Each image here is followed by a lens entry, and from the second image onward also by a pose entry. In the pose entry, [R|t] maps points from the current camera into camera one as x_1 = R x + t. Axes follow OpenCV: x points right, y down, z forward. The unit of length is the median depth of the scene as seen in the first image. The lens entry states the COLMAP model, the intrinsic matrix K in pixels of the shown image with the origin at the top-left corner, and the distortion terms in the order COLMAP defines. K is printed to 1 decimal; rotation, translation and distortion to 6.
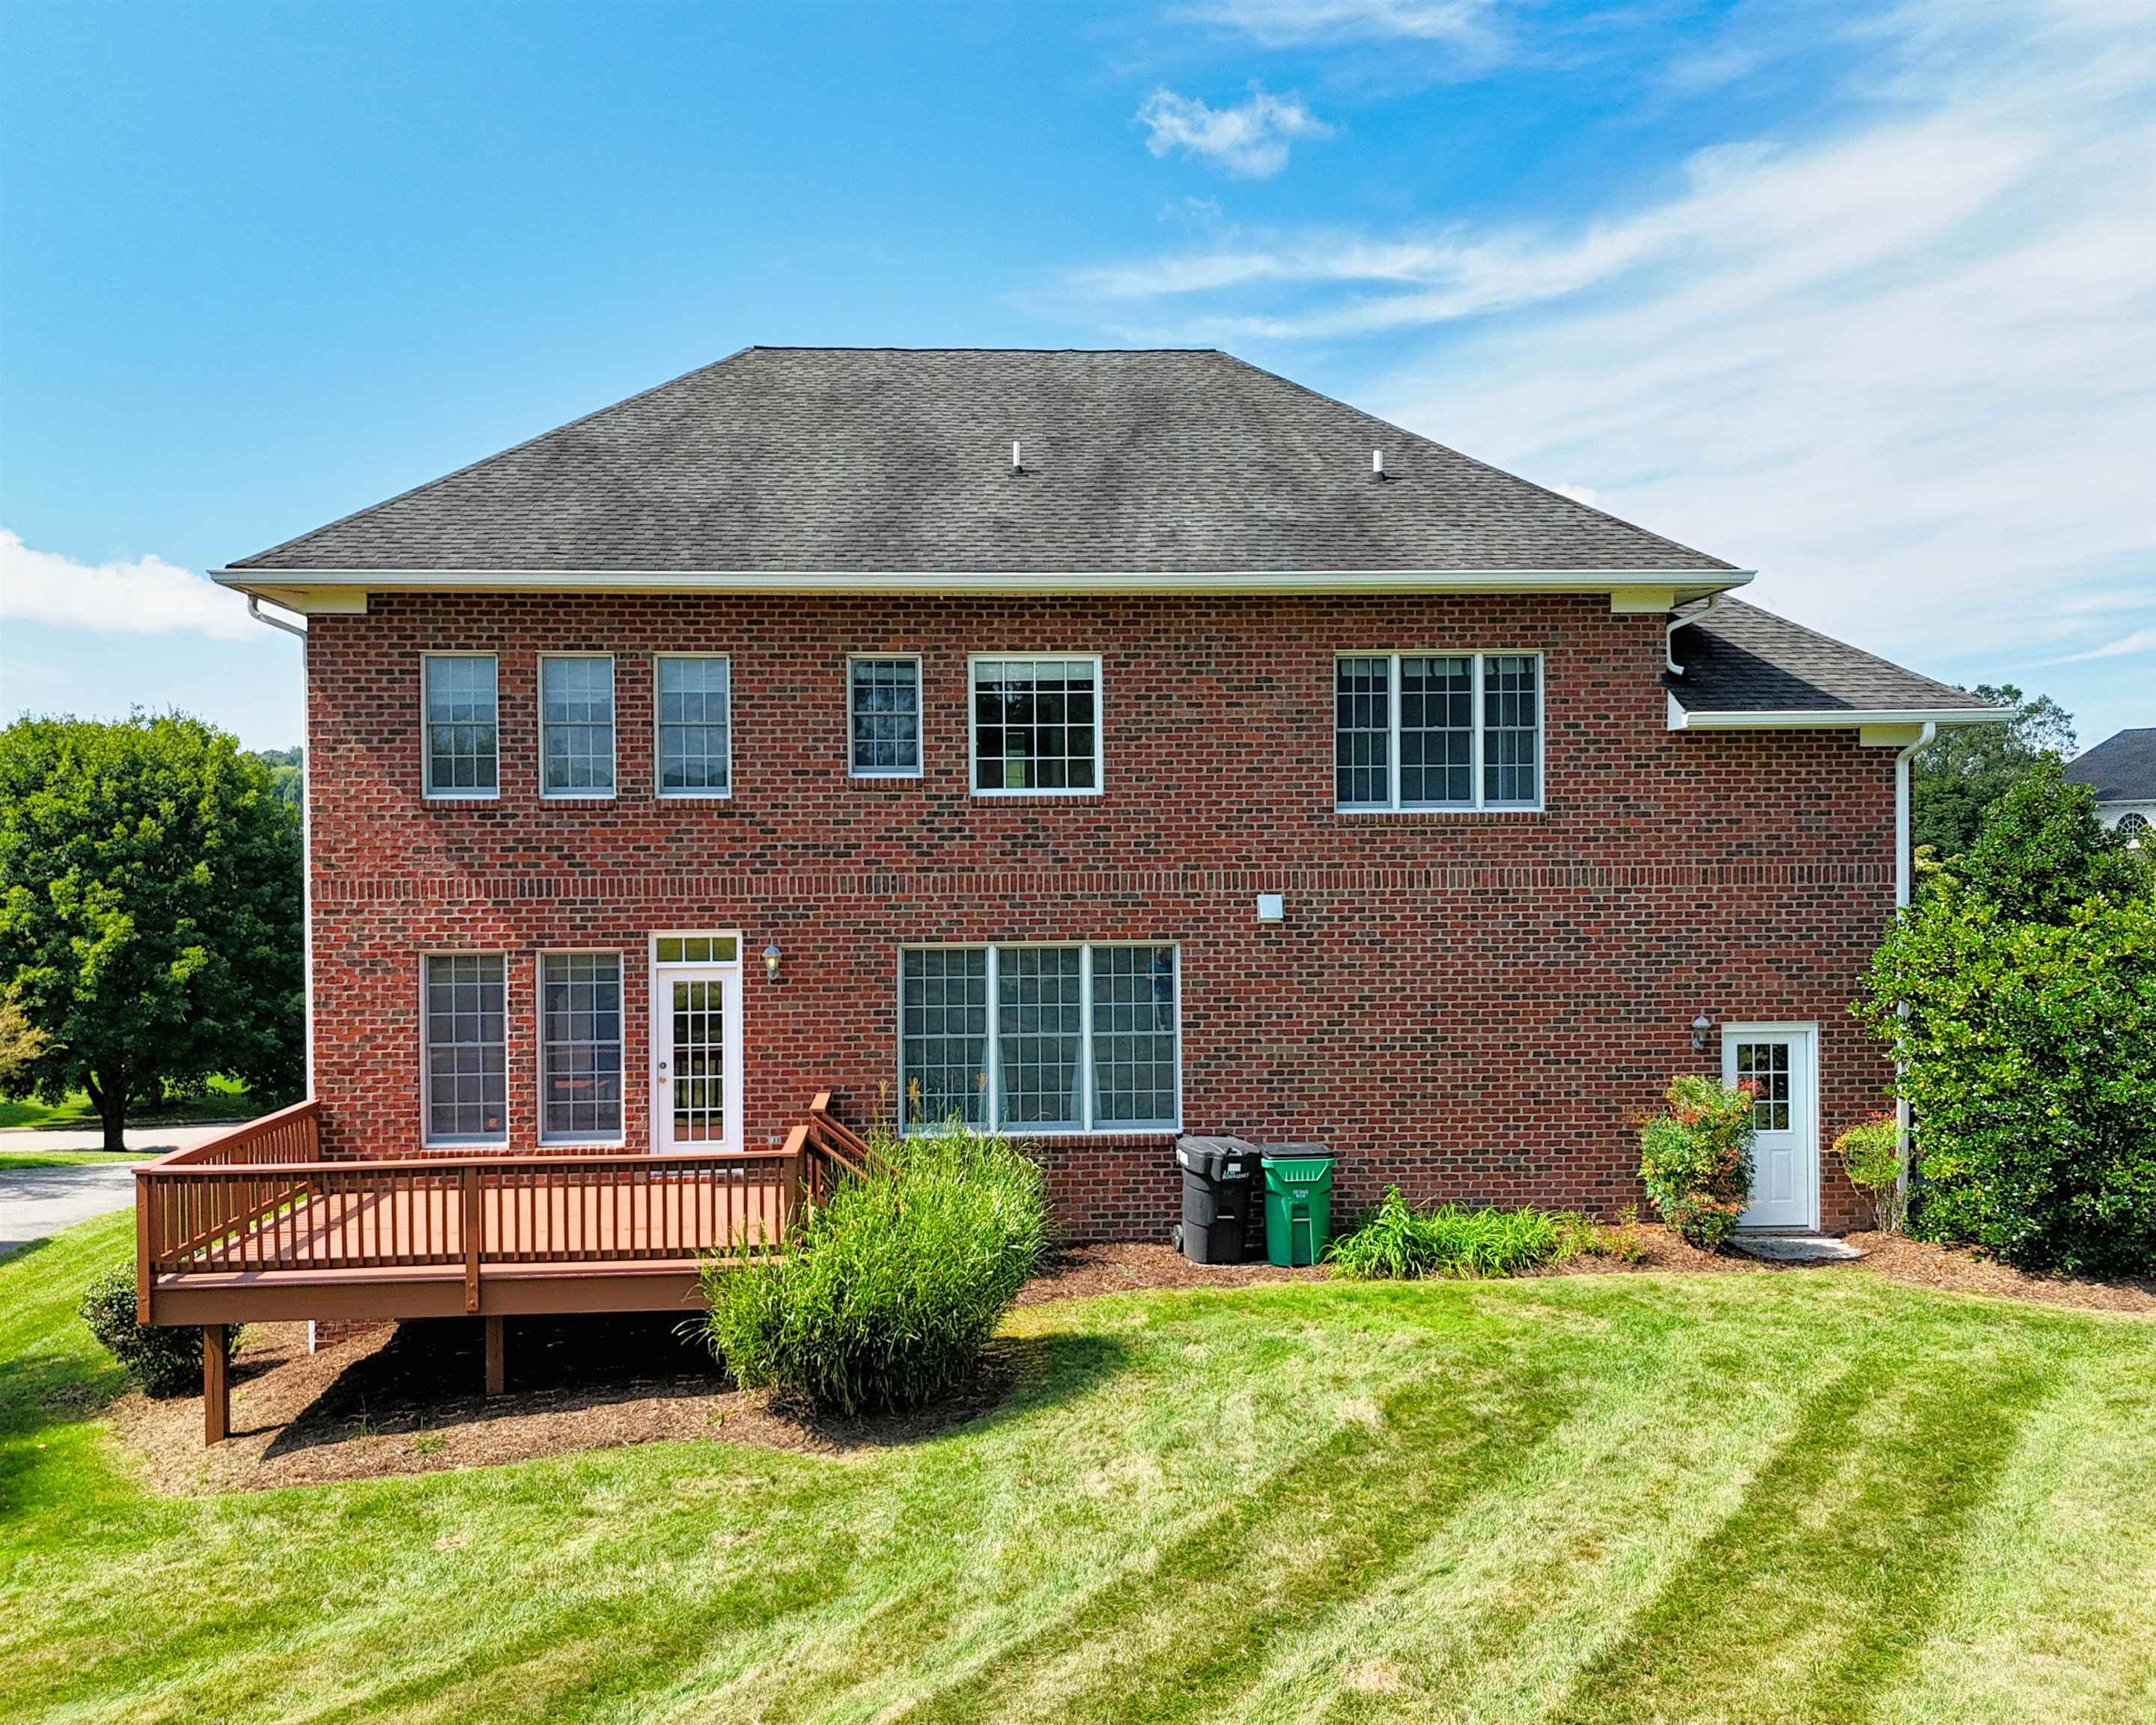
lens RADIAL K [[1778.1, 0, 1048.9], [0, 1778.1, 866.6], [0, 0, 1]] dist [0.125073, -0.155896]
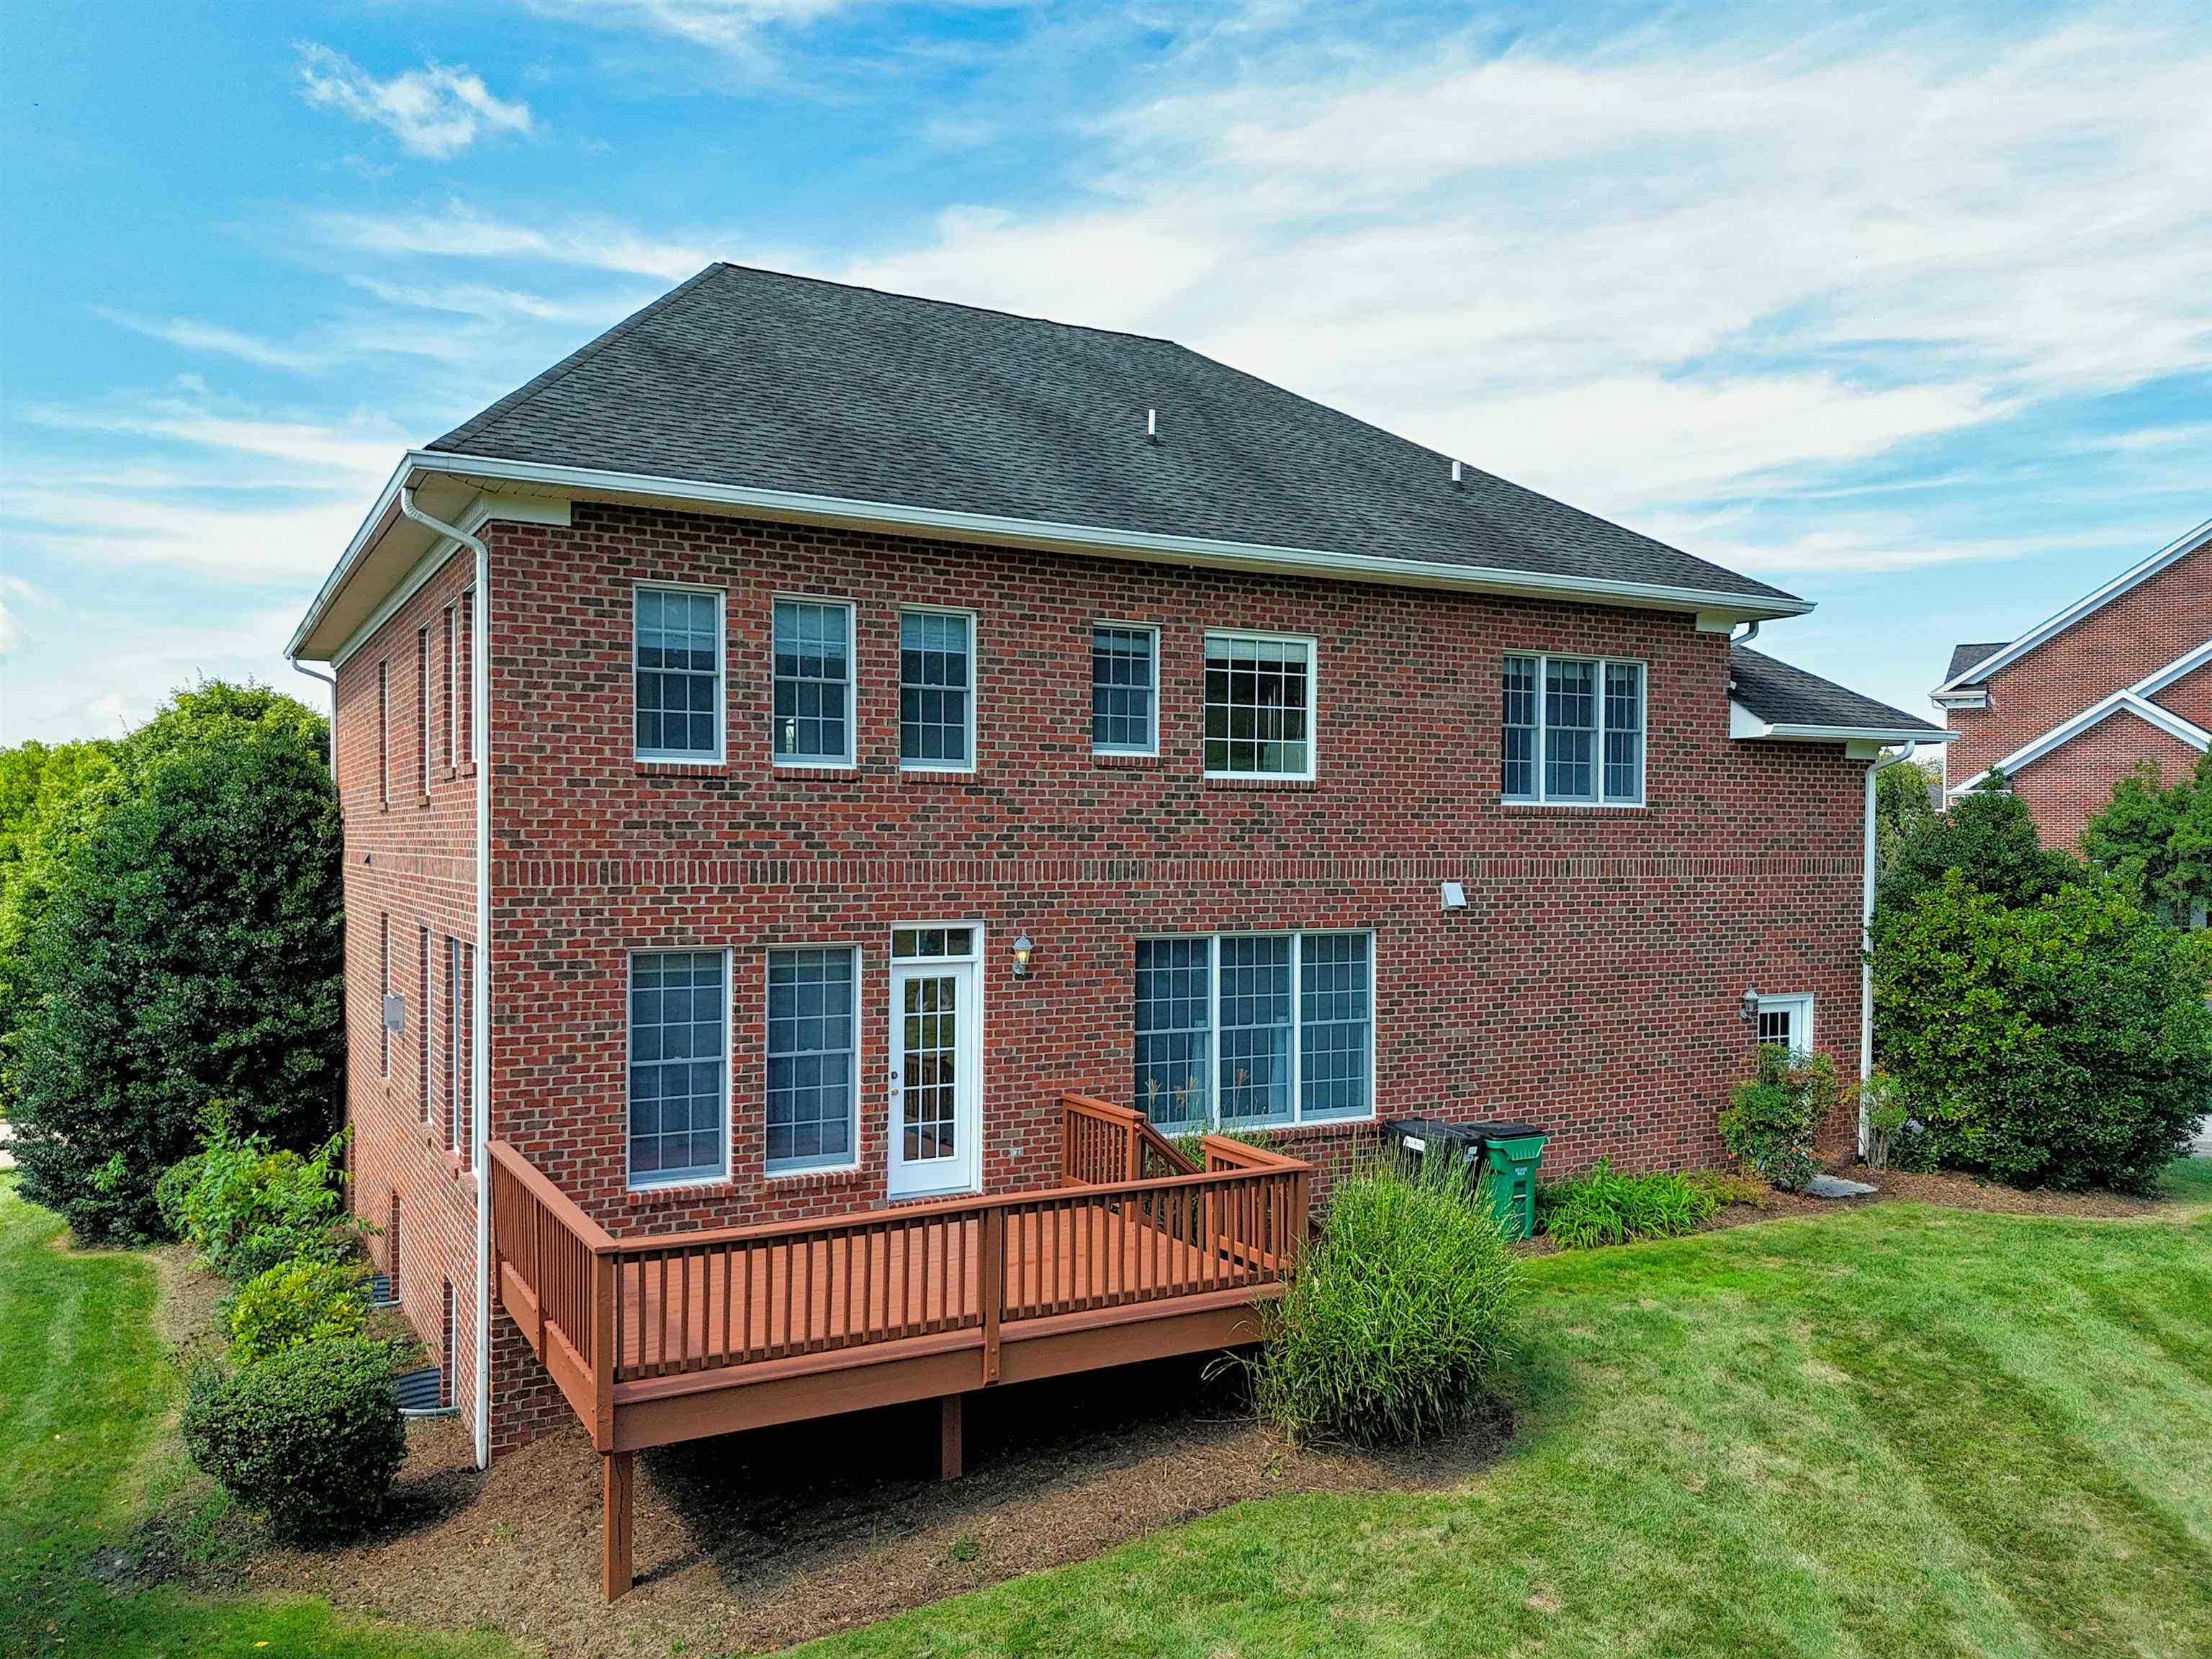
lens RADIAL K [[1685.7, 0, 1113.0], [0, 1685.7, 859.1], [0, 0, 1]] dist [0.164595, -0.295631]
pose [[0.896636, 0.009134, 0.442674, -0.490179], [-0.013274, 0.999892, 0.006257, -0.001338], [-0.442569, -0.011486, 0.896661, 0.211429]]
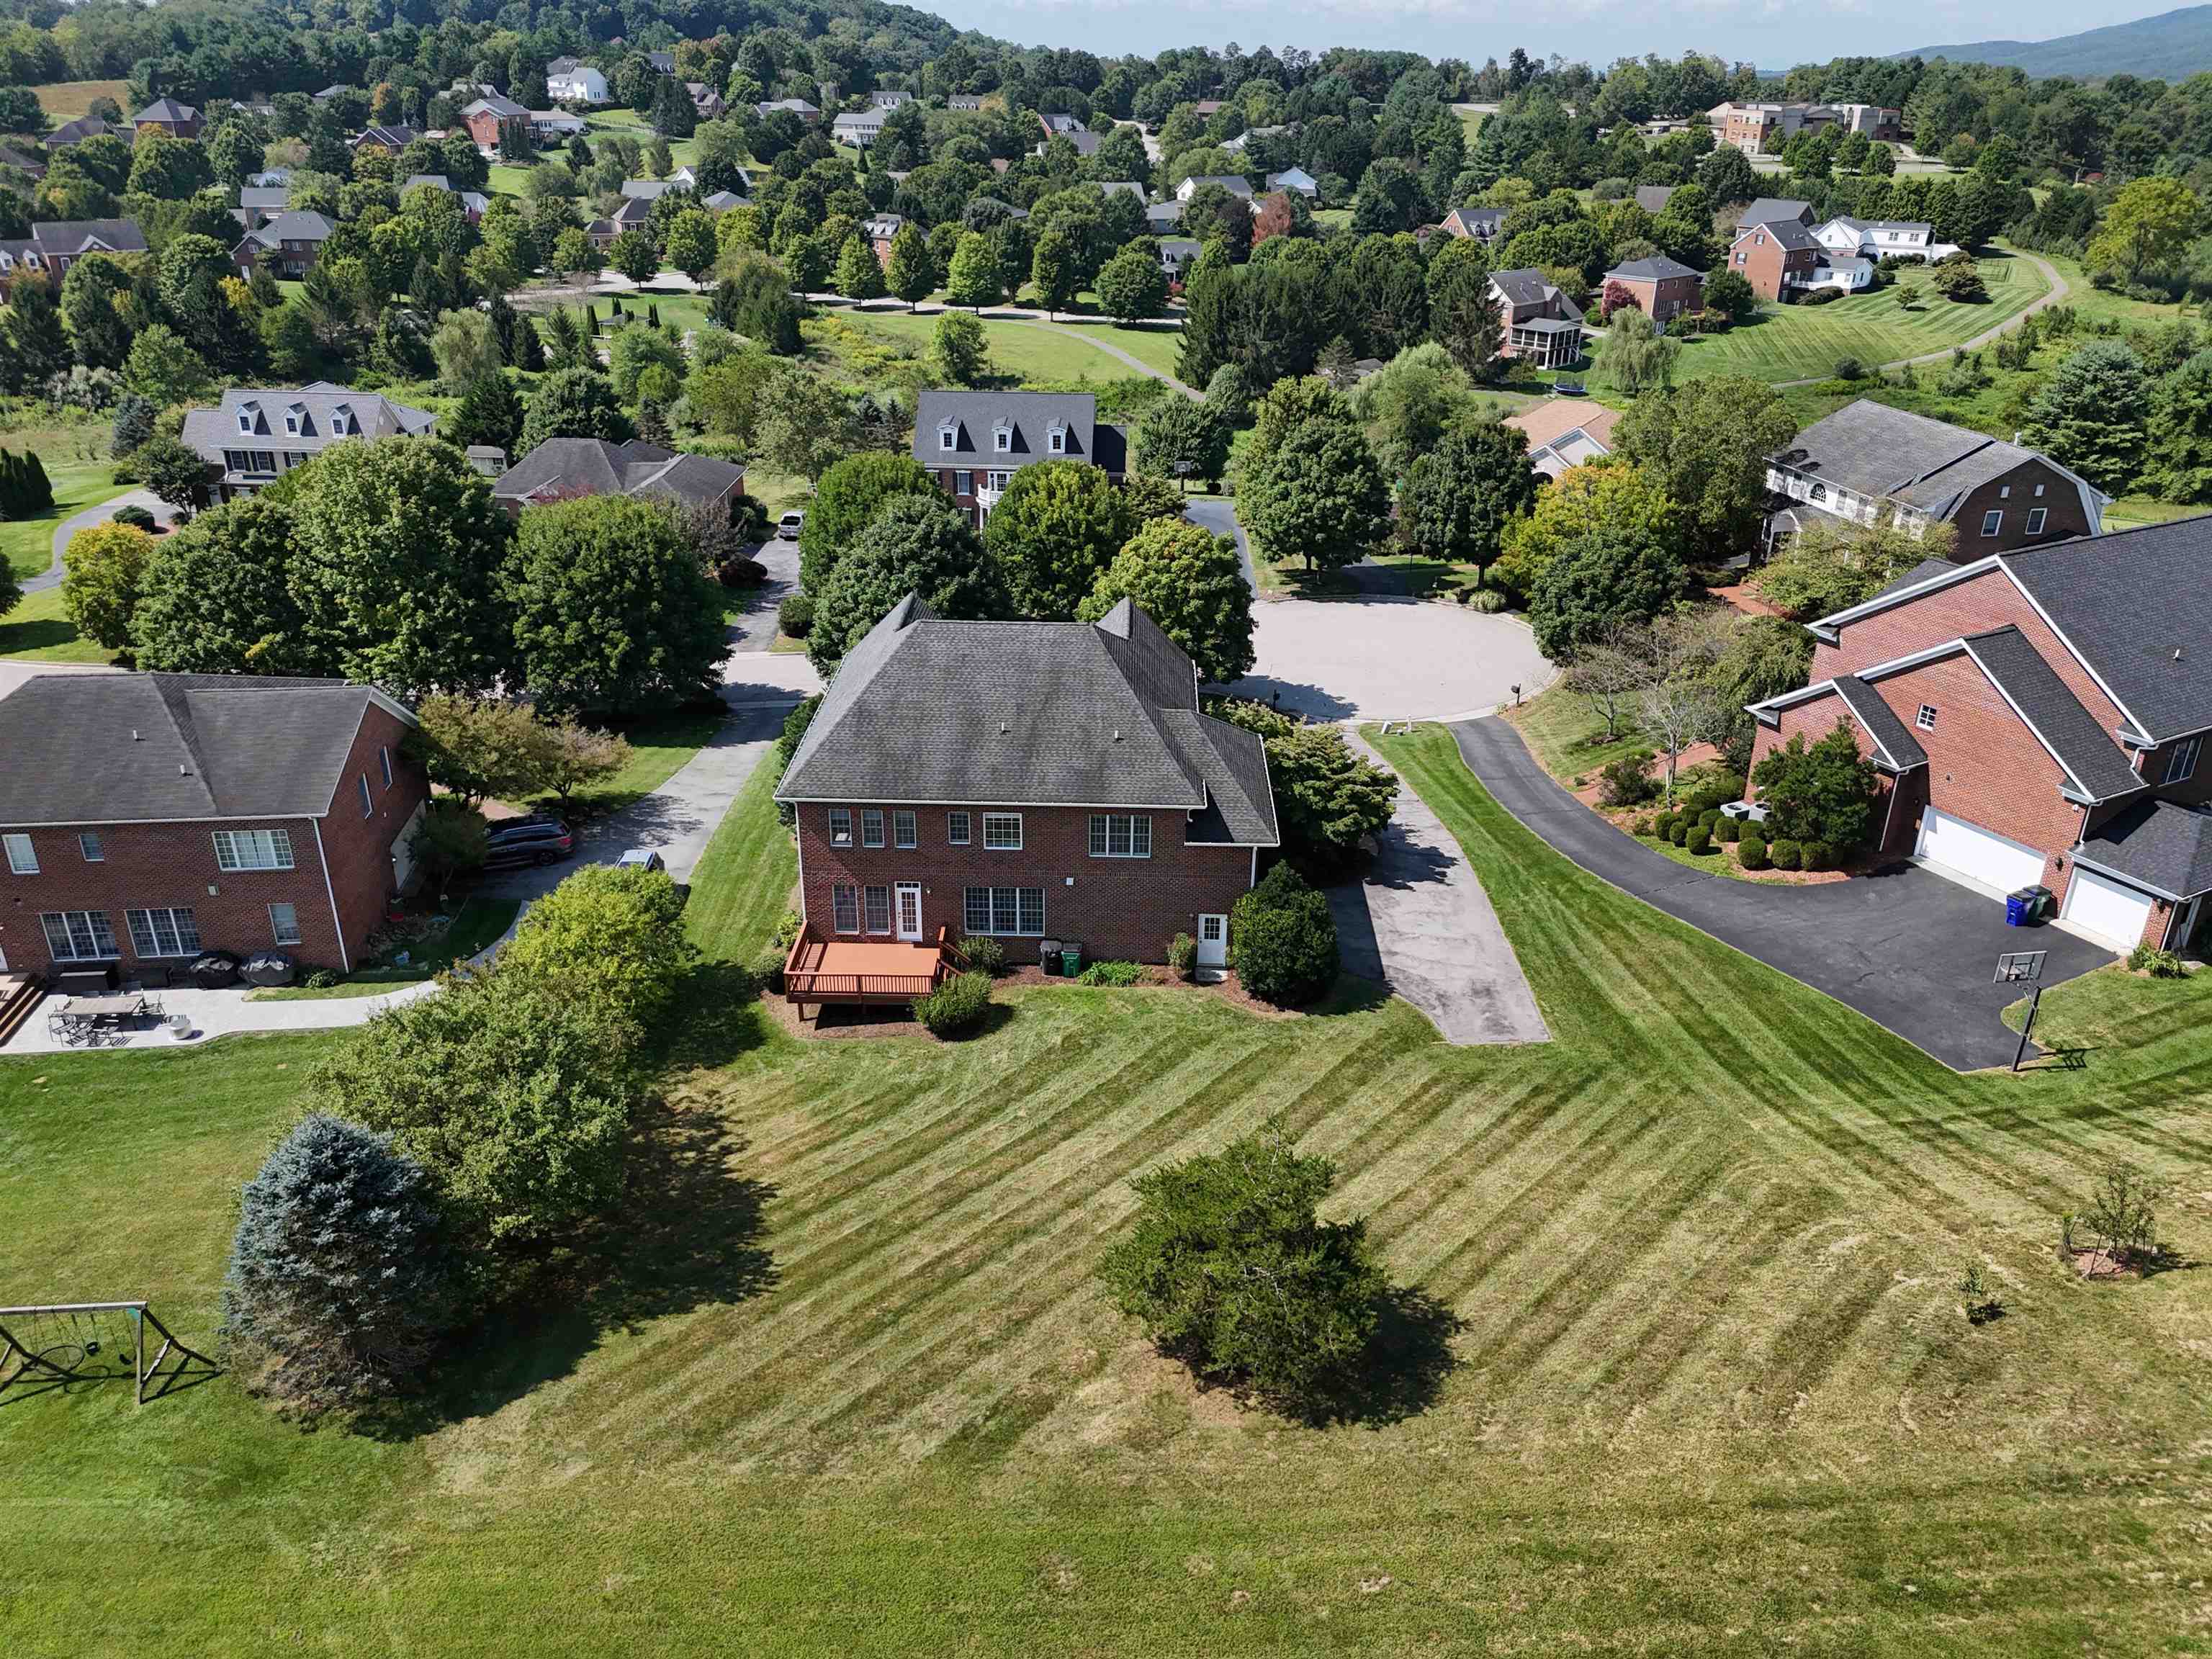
lens RADIAL K [[1639.1, 0, 1106.0], [0, 1639.1, 829.5], [0, 0, 1]] dist [0.058192, -0.044063]
pose [[0.997216, 0.047812, -0.057230, 0.377937], [-0.019874, 0.910061, 0.413997, -1.414560], [0.071877, -0.411707, 0.908477, -1.887232]]
